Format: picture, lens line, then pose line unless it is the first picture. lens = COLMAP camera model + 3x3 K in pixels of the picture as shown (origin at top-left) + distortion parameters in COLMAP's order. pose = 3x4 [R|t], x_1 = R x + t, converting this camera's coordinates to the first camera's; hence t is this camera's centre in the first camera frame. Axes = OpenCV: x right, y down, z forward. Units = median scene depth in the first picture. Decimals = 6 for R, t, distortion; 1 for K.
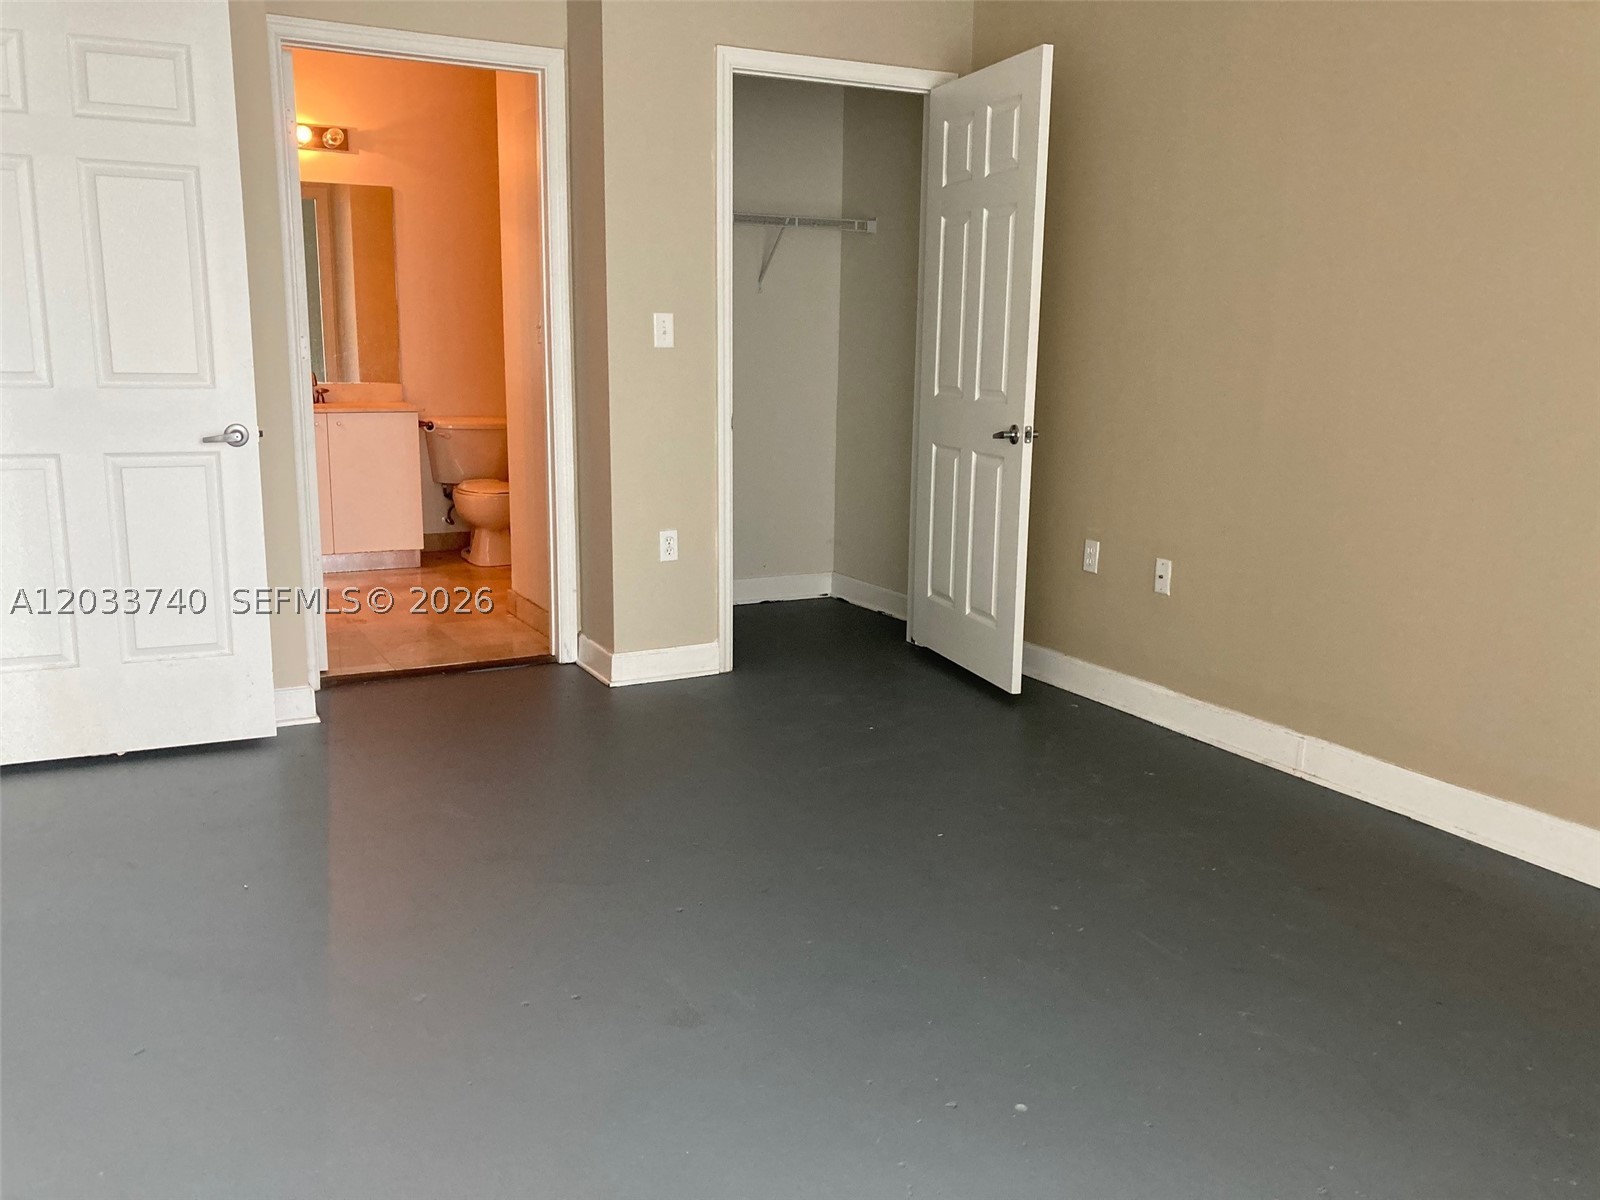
lens RADIAL K [[1299.2, 0, 800.1], [0, 1299.2, 597.5], [0, 0, 1]] dist [0.065916, -0.073053]
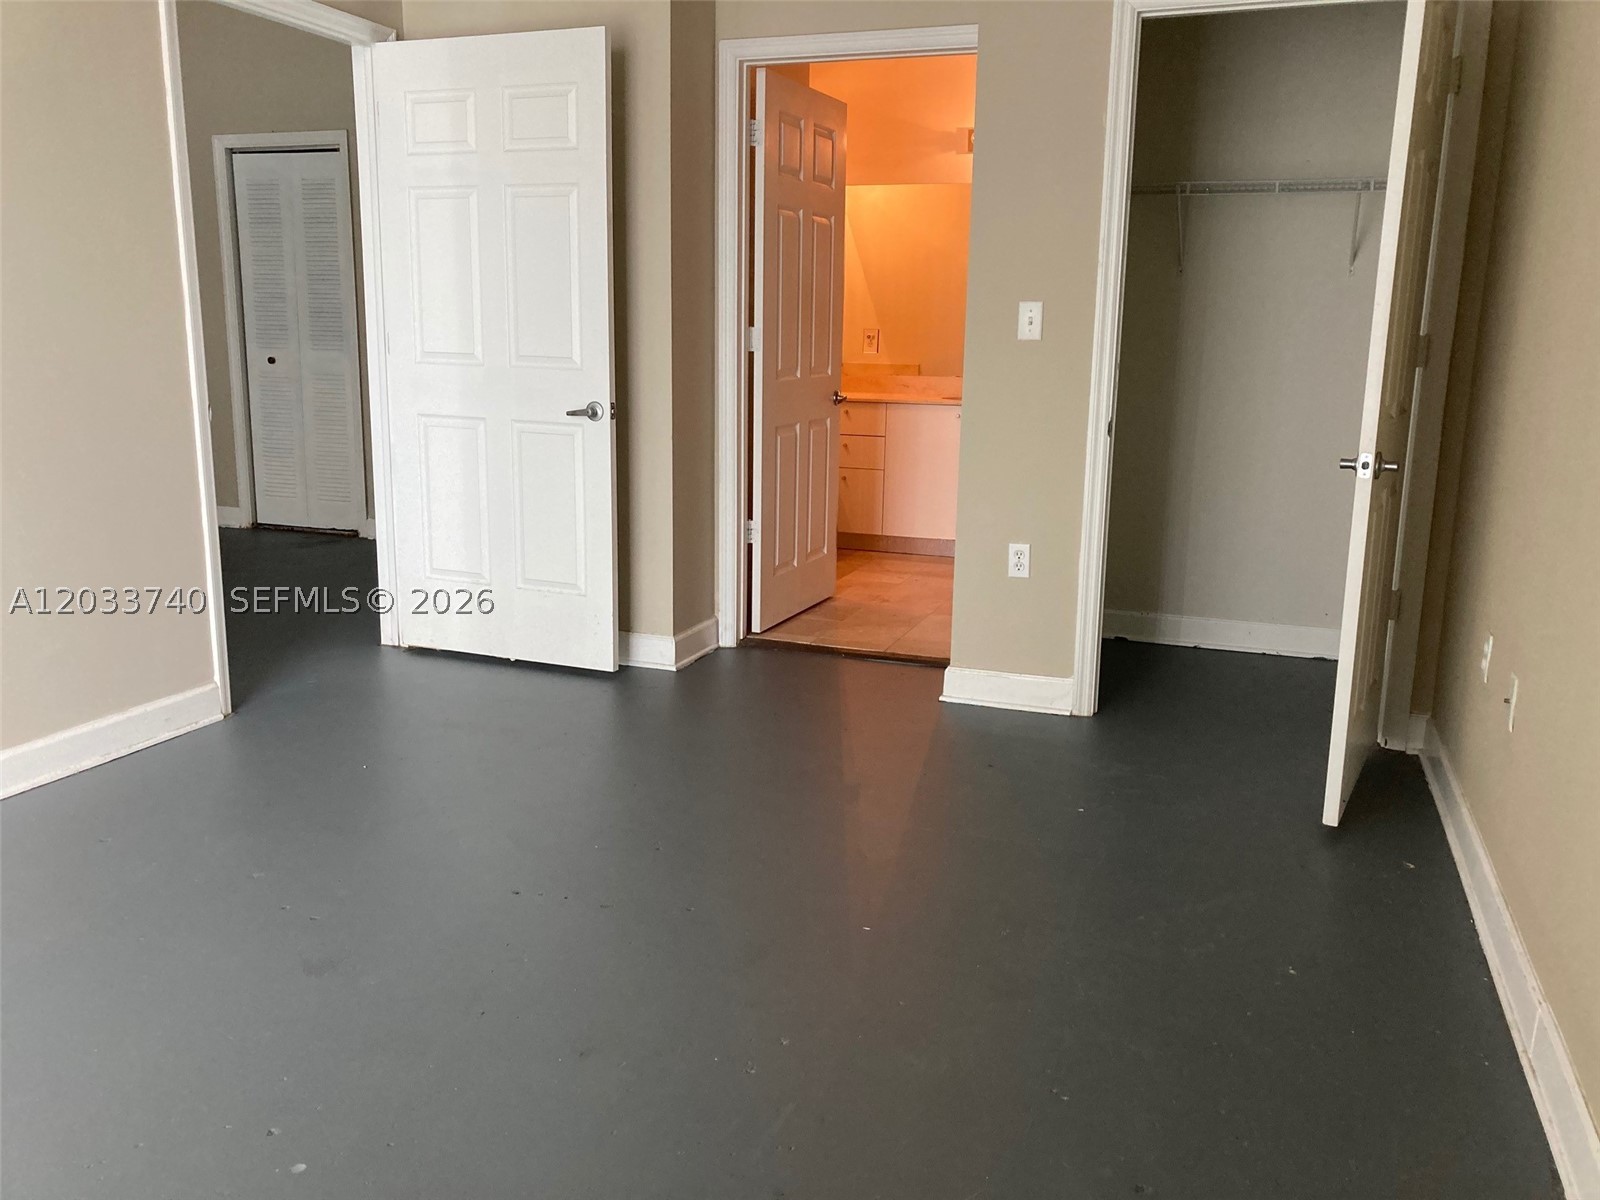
lens RADIAL K [[1299.2, 0, 787.3], [0, 1299.2, 590.8], [0, 0, 1]] dist [0.065916, -0.073053]
pose [[0.676944, 0.143030, -0.722004, 0.457914], [-0.154079, 0.986741, 0.051013, -0.041646], [0.719727, 0.076713, 0.690006, 0.272751]]
